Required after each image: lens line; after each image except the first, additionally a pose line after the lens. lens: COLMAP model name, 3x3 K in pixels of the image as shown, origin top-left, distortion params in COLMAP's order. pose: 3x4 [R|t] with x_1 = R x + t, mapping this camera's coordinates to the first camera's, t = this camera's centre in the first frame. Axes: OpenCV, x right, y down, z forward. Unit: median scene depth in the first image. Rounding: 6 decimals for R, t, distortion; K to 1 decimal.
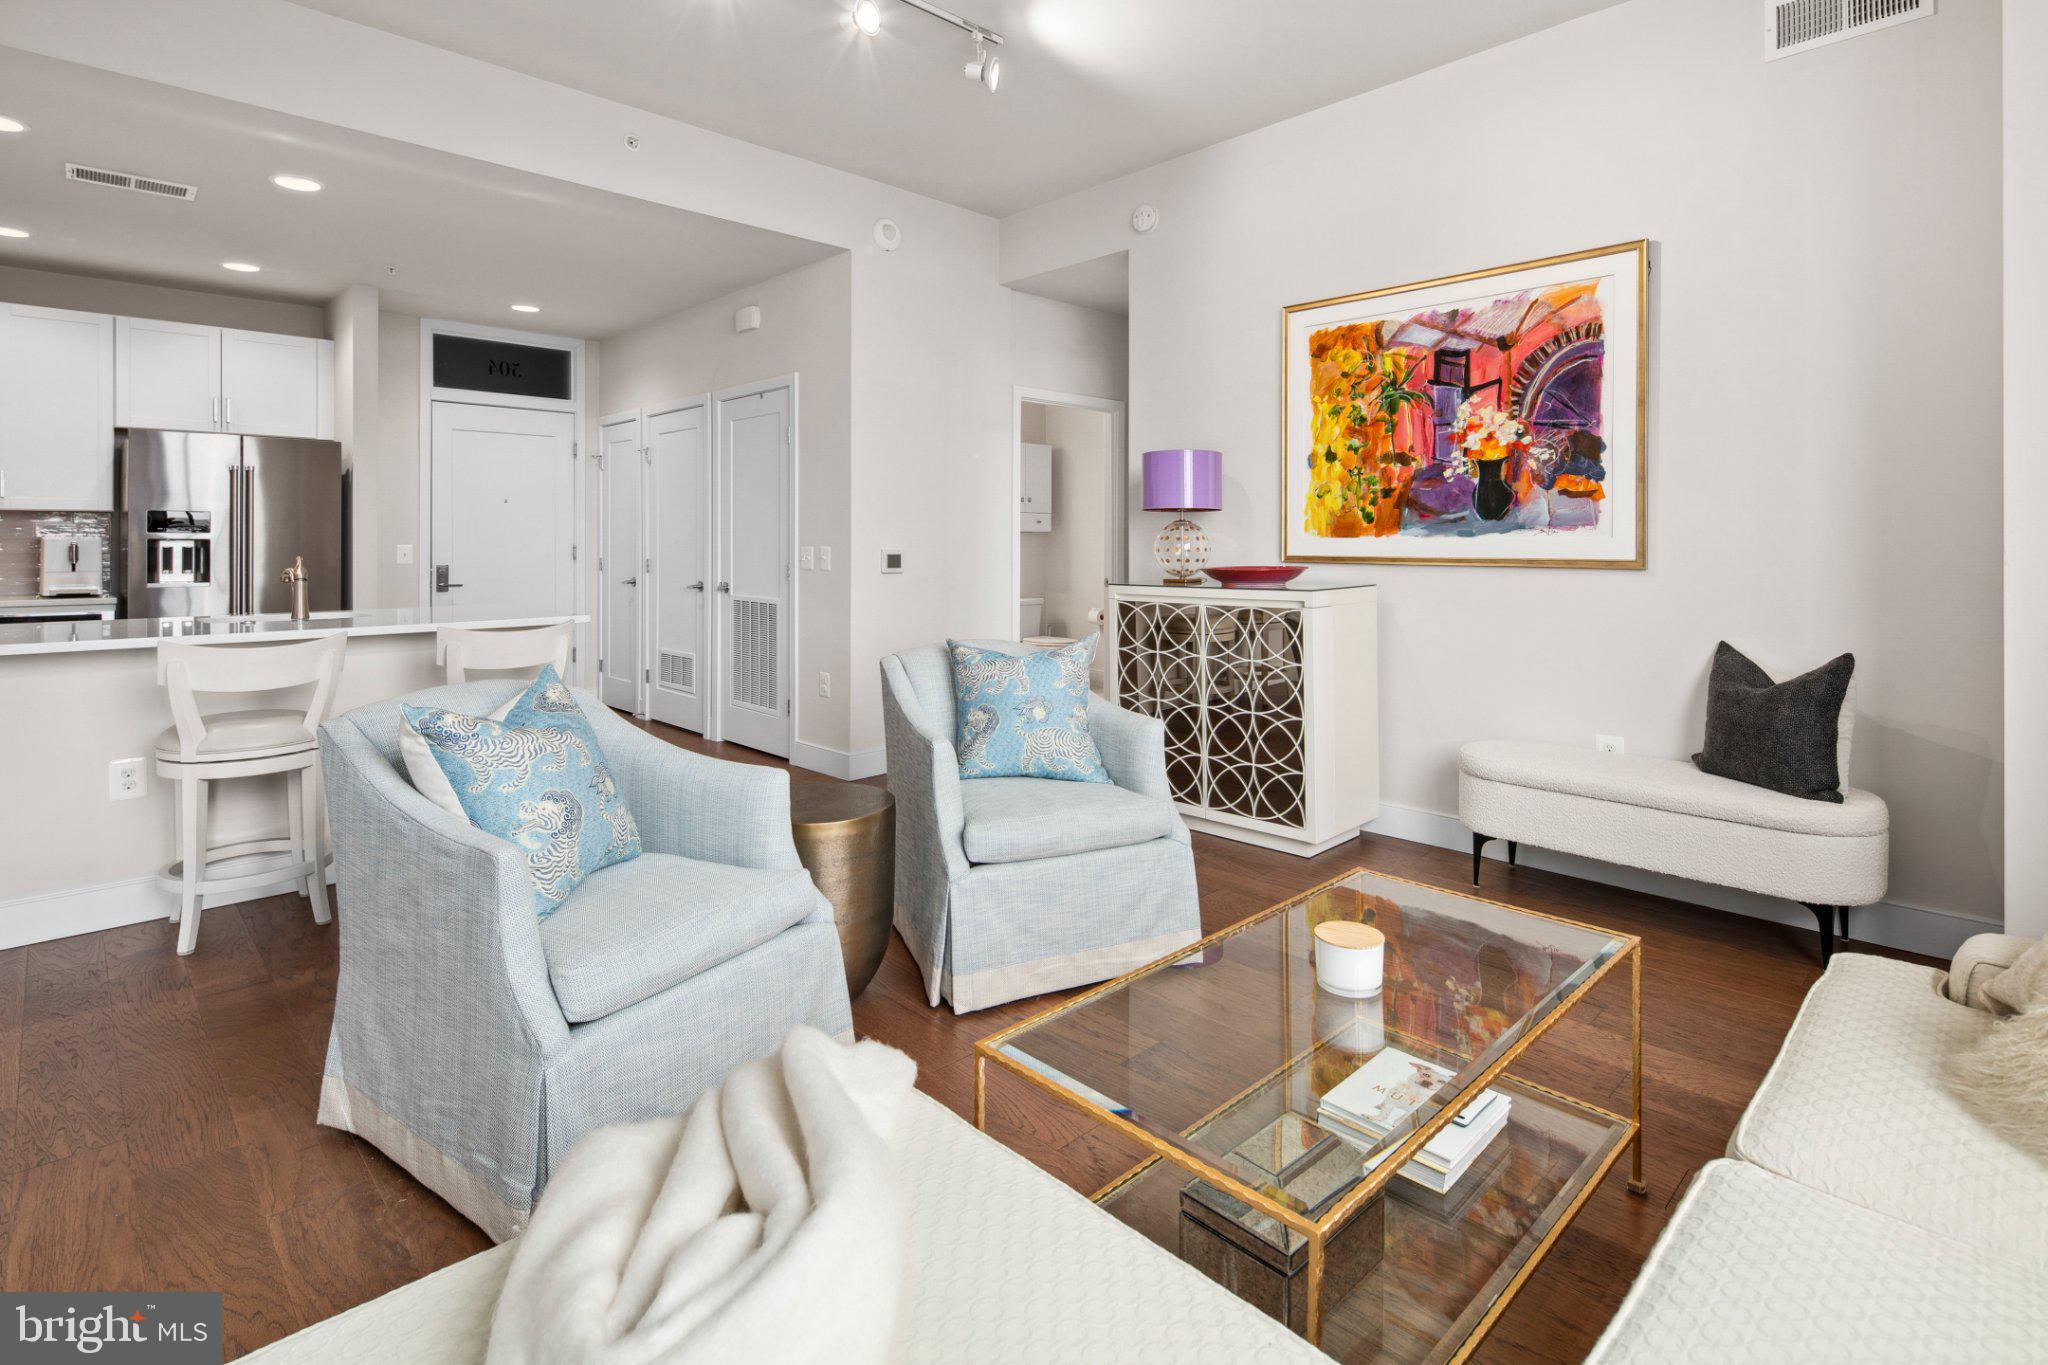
lens RADIAL K [[1011.6, 0, 1018.4], [0, 1011.6, 544.0], [0, 0, 1]] dist [0.005660, -0.000048]
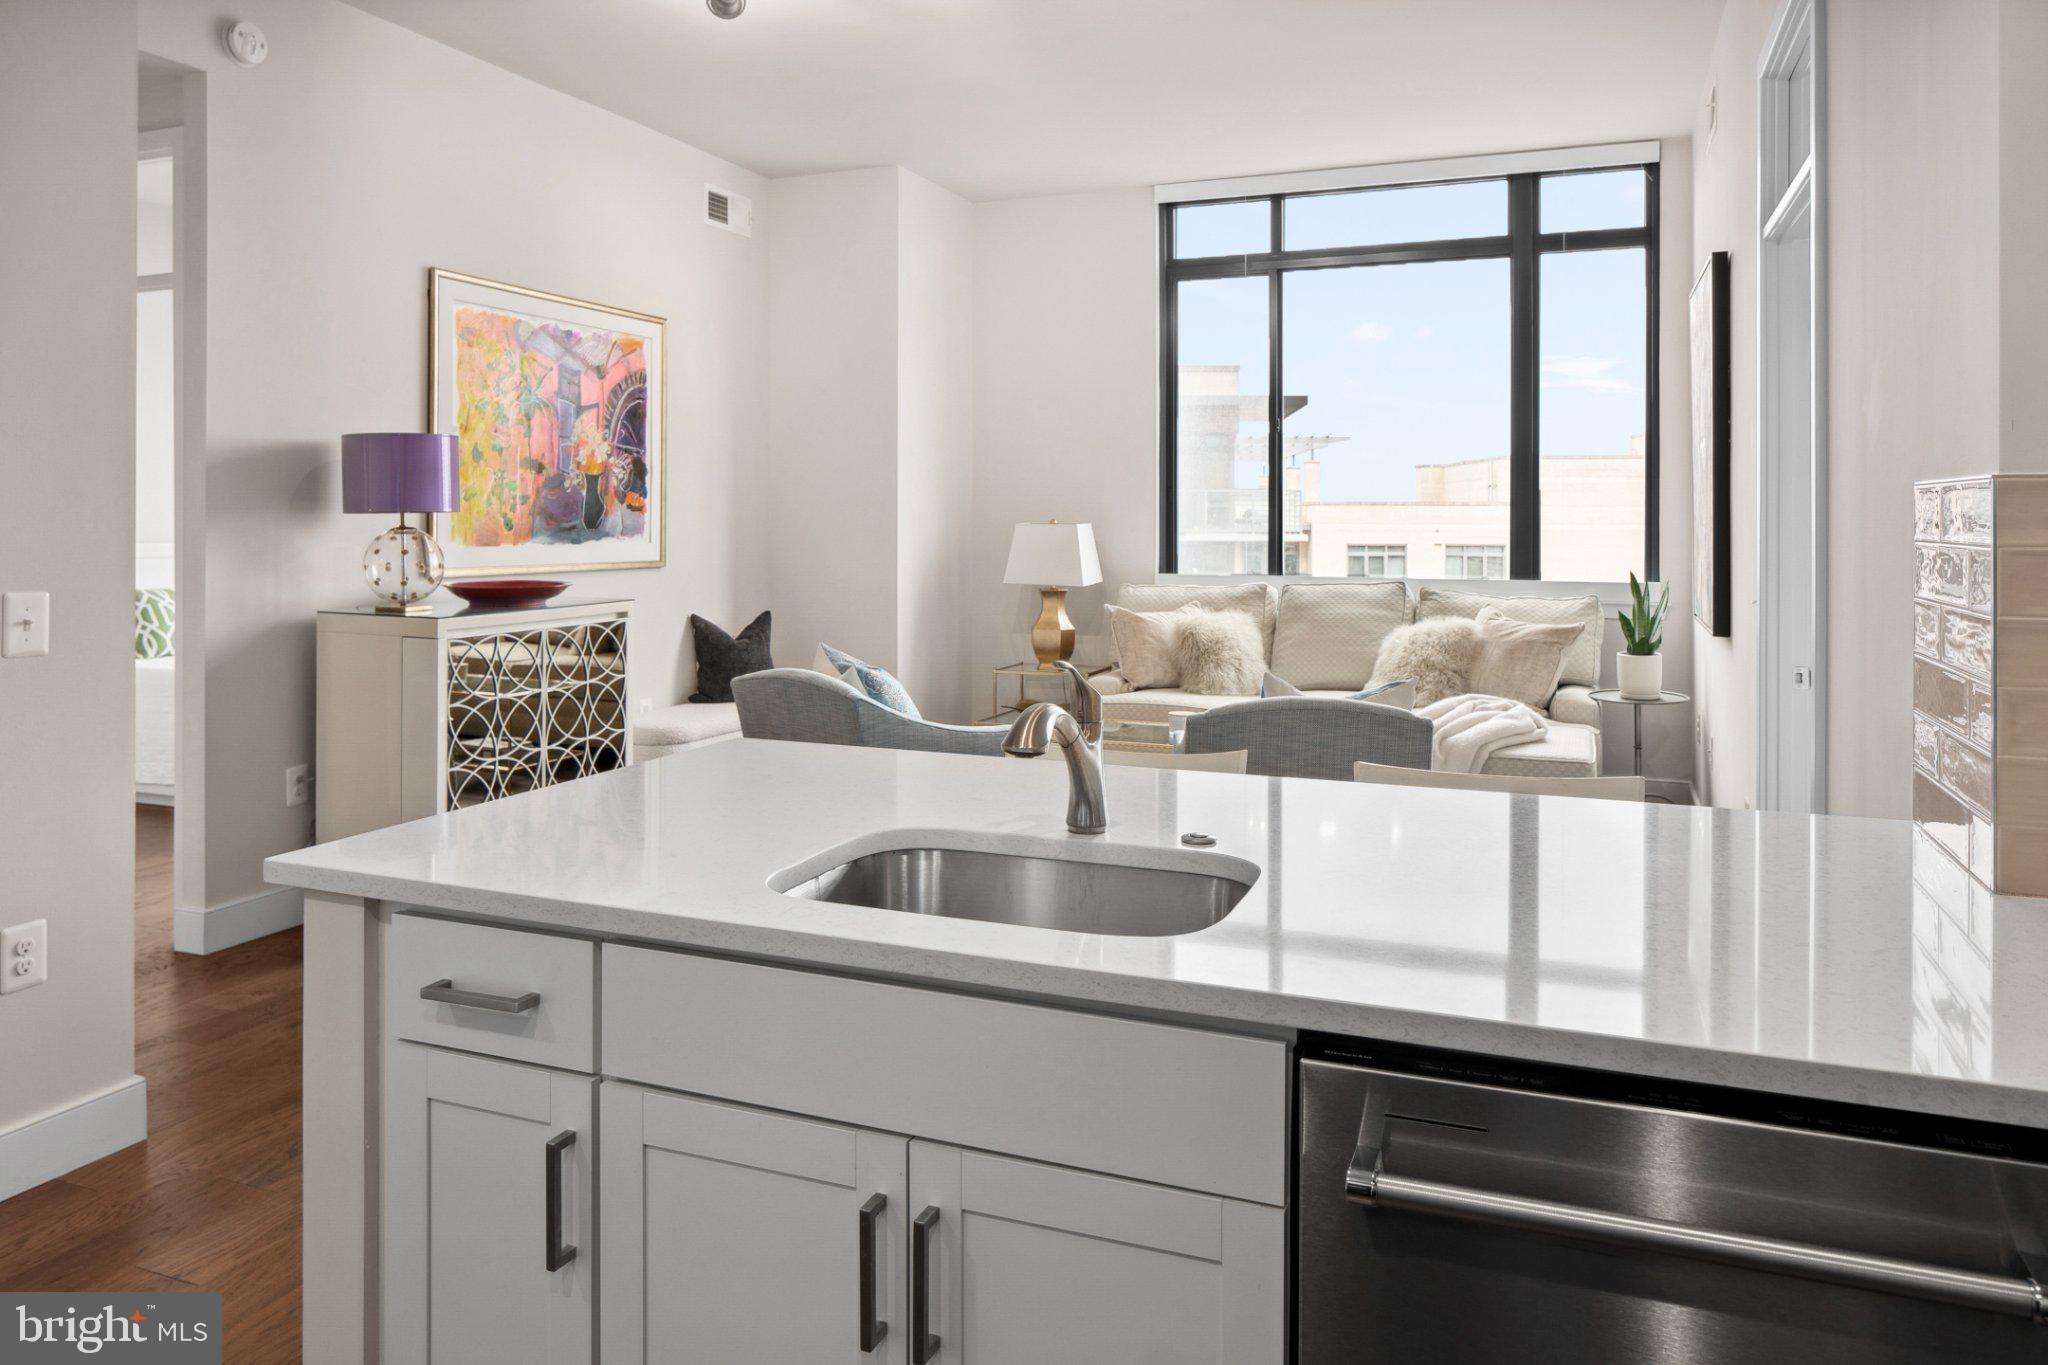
lens RADIAL K [[1407.7, 0, 1016.1], [0, 1407.7, 518.9], [0, 0, 1]] dist [-0.006099, -0.001929]
pose [[-0.405801, -0.001467, 0.913960, -1.099372], [-0.002350, 0.999997, 0.000561, -0.035187], [-0.913959, -0.001920, -0.405803, 1.163912]]
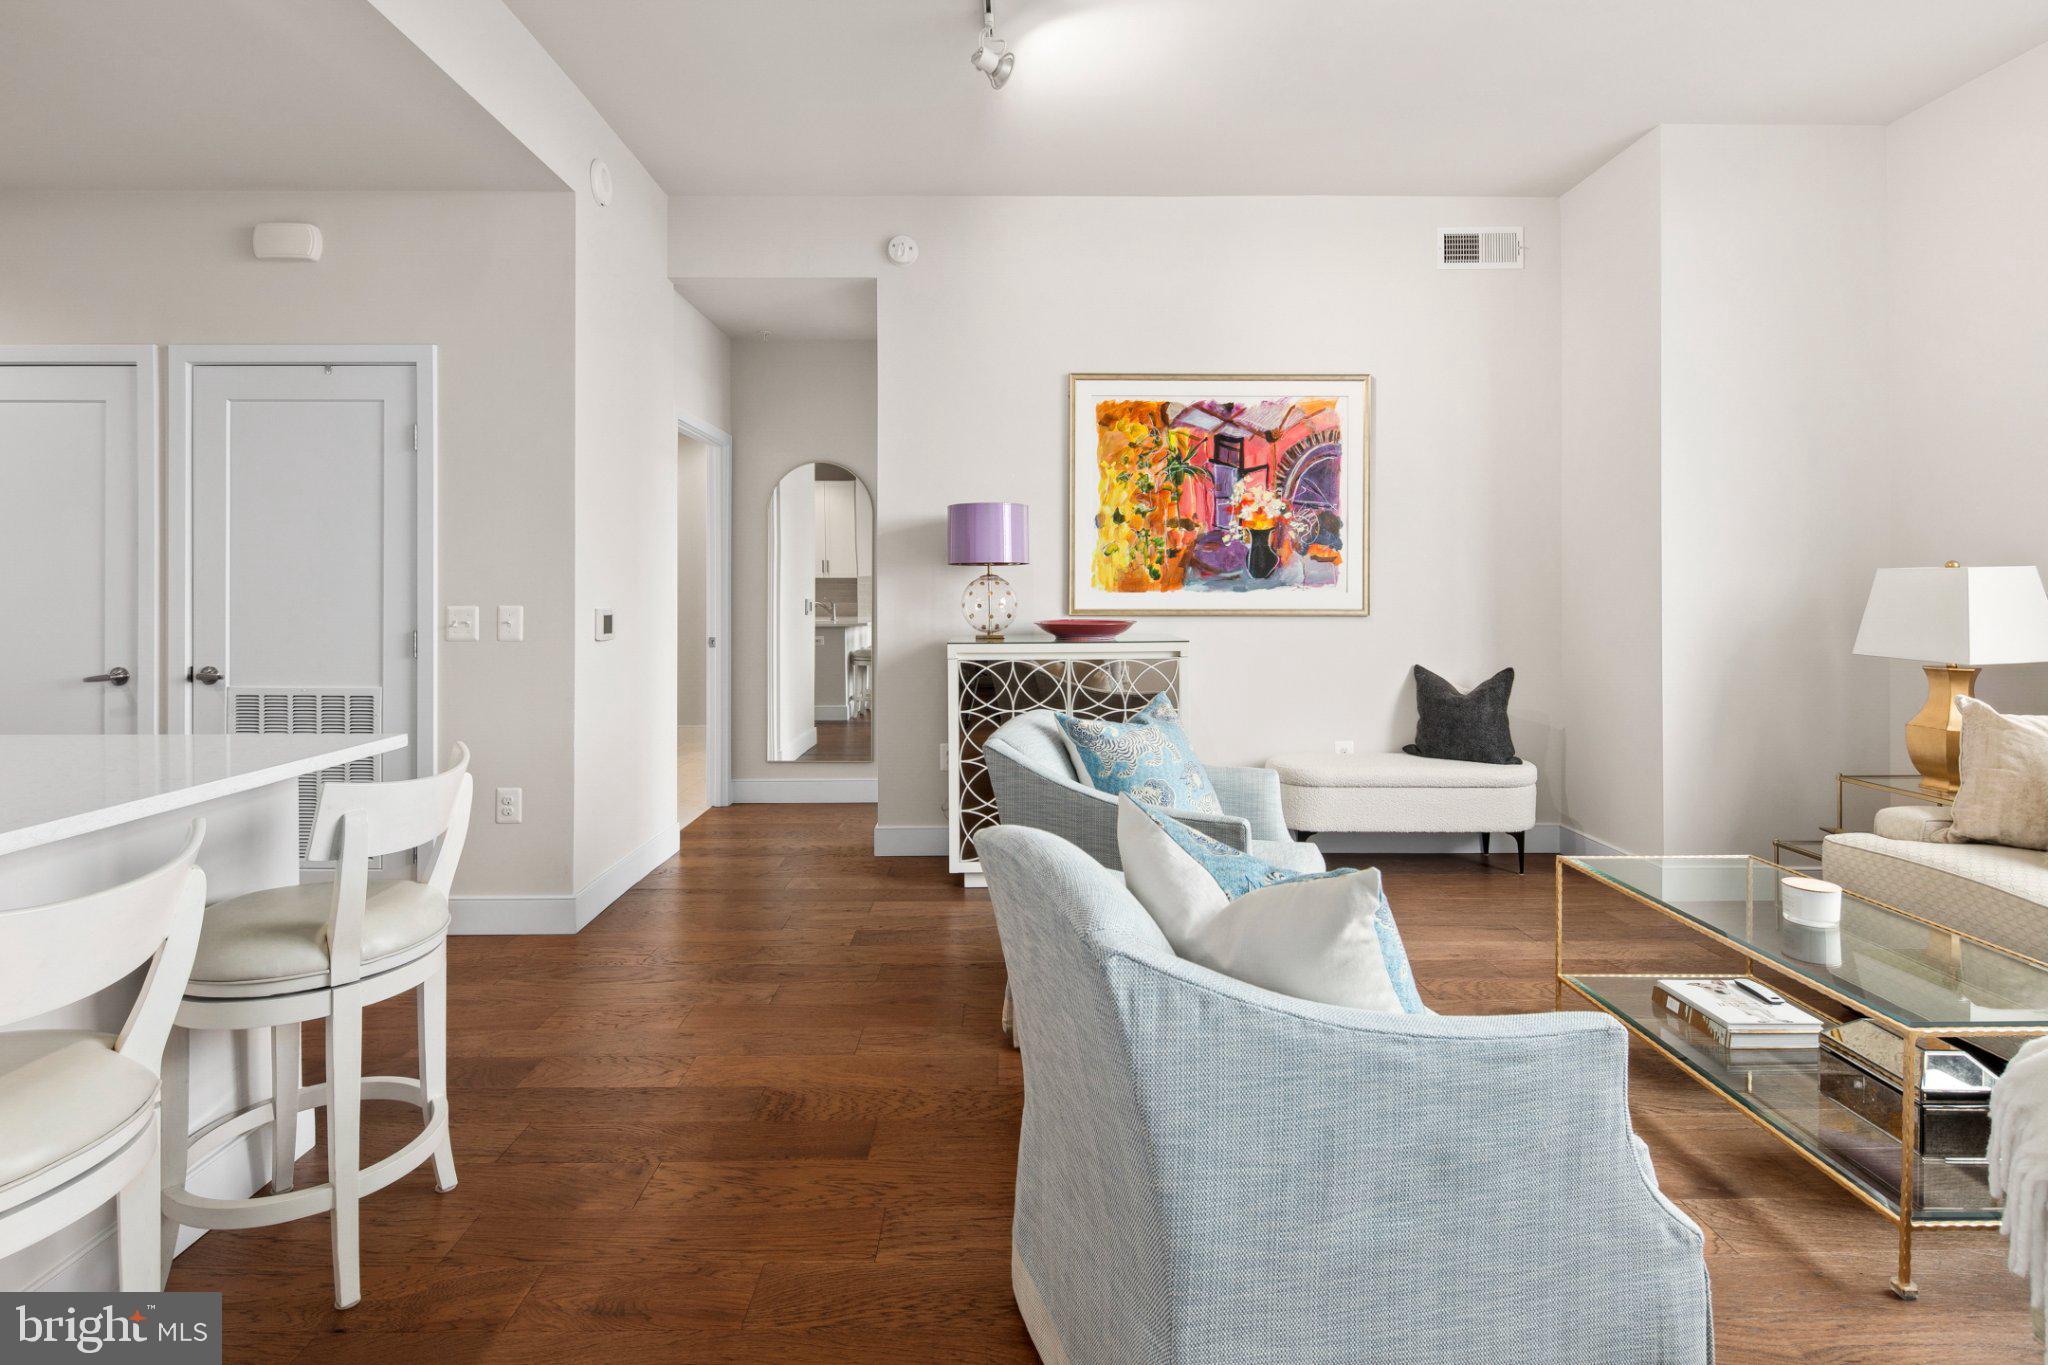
lens RADIAL K [[993.1, 0, 1017.5], [0, 993.1, 587.3], [0, 0, 1]] dist [-0.002796, -0.000748]
pose [[0.685142, -0.000772, 0.728410, -0.596626], [0.002047, 0.999998, -0.000865, -0.011976], [-0.728407, 0.002083, 0.685141, 0.375912]]
